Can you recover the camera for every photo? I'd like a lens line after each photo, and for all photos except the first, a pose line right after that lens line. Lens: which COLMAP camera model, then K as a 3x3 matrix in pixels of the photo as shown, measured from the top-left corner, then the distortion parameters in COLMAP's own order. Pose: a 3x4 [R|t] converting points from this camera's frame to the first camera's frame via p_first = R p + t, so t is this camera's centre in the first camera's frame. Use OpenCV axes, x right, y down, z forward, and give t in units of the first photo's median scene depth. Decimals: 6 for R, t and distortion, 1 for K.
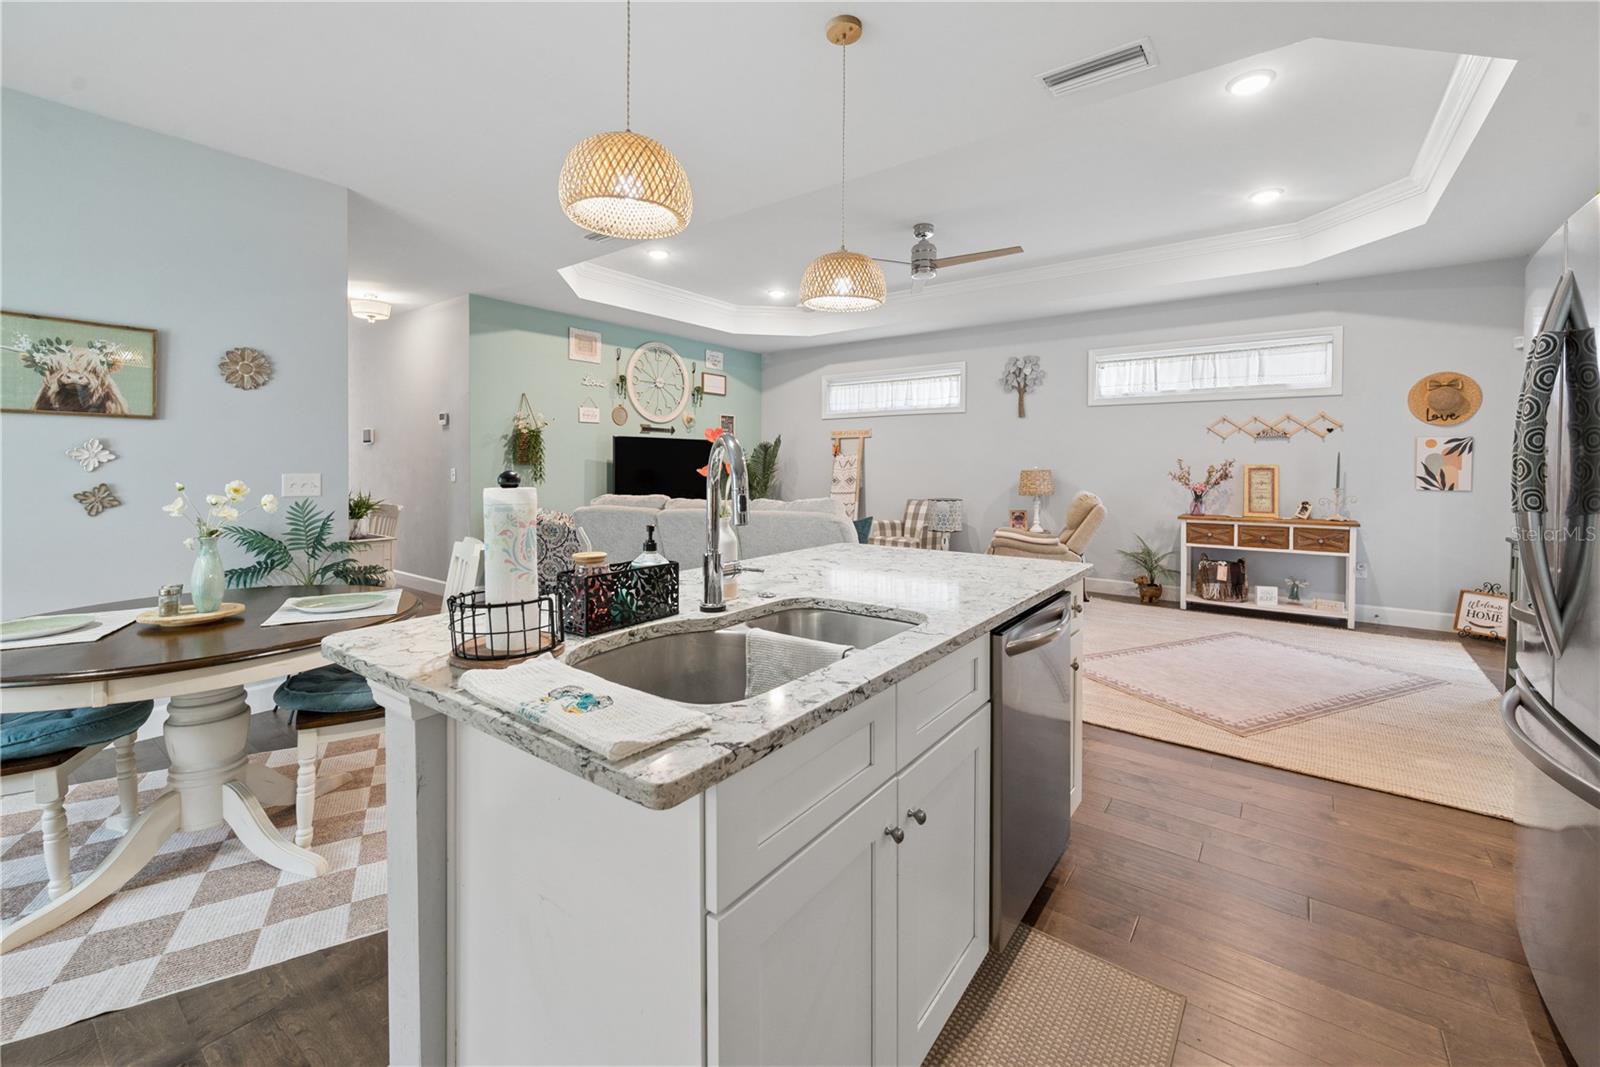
lens RADIAL K [[650.7, 0, 813.2], [0, 650.7, 474.0], [0, 0, 1]] dist [-0.000537, -0.000199]
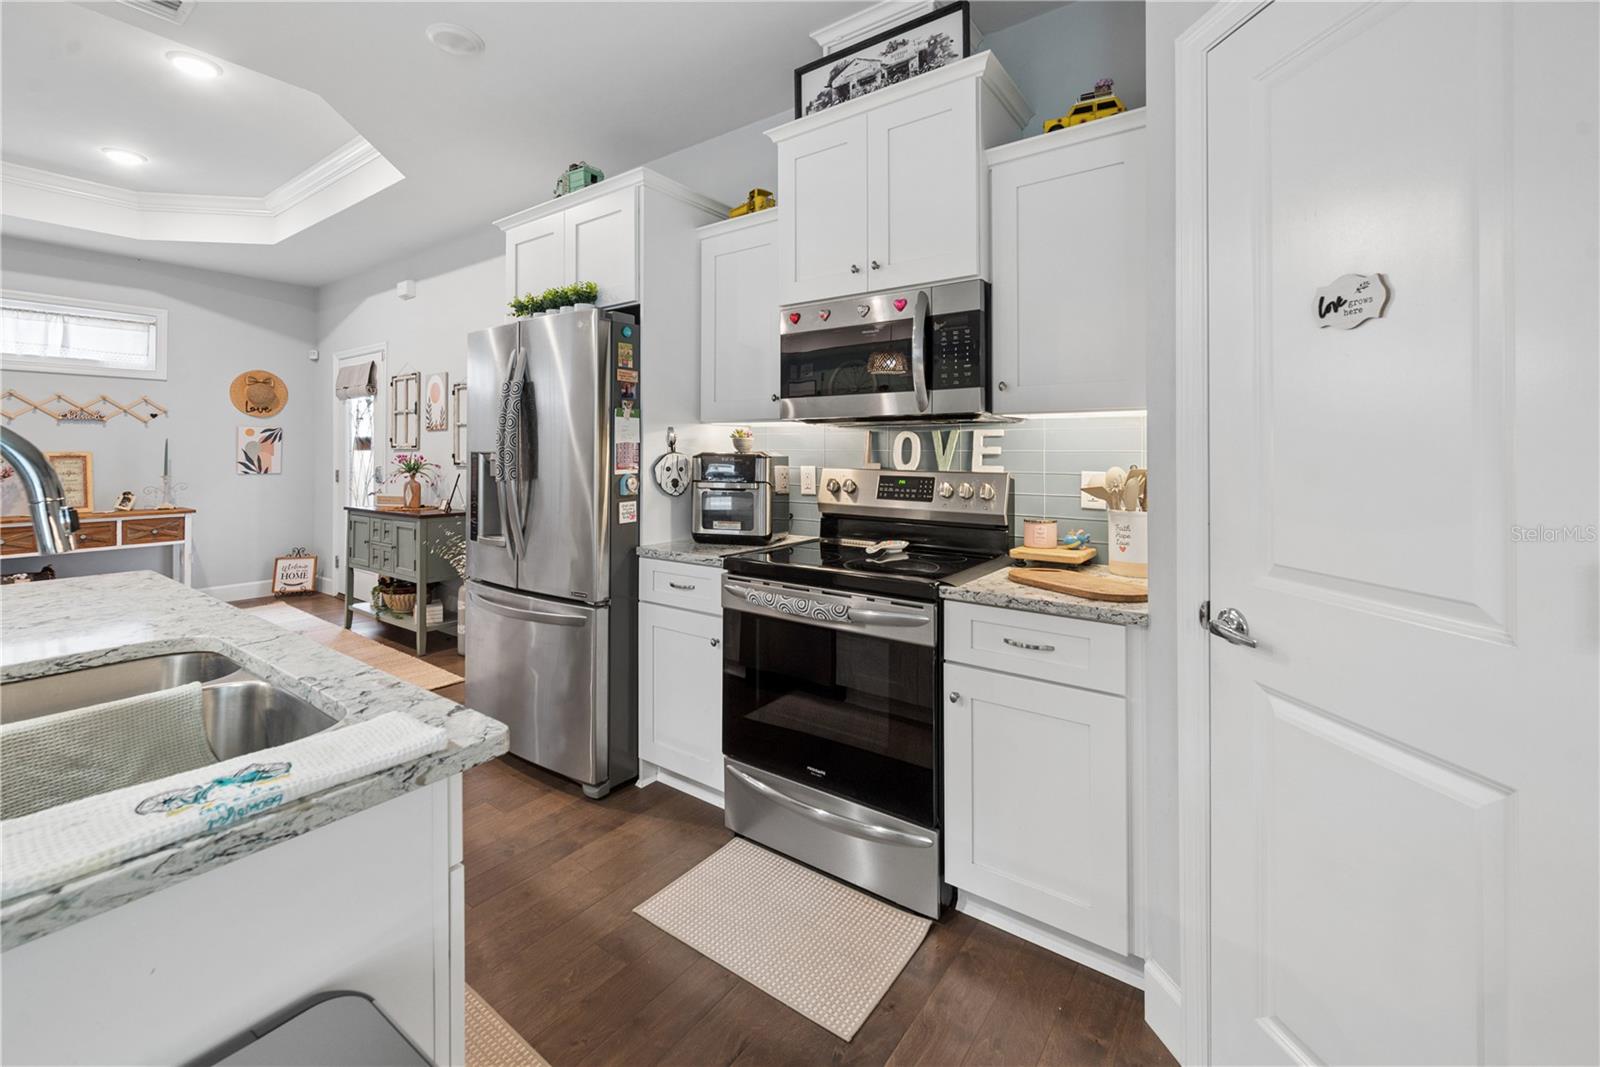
lens RADIAL K [[666.5, 0, 798.1], [0, 666.5, 446.4], [0, 0, 1]] dist [-0.007966, 0.000050]
pose [[-0.013687, 0.004636, 0.999896, -0.183324], [0.015223, 0.999874, -0.004428, -0.002898], [-0.999790, 0.015161, -0.013756, 0.060828]]
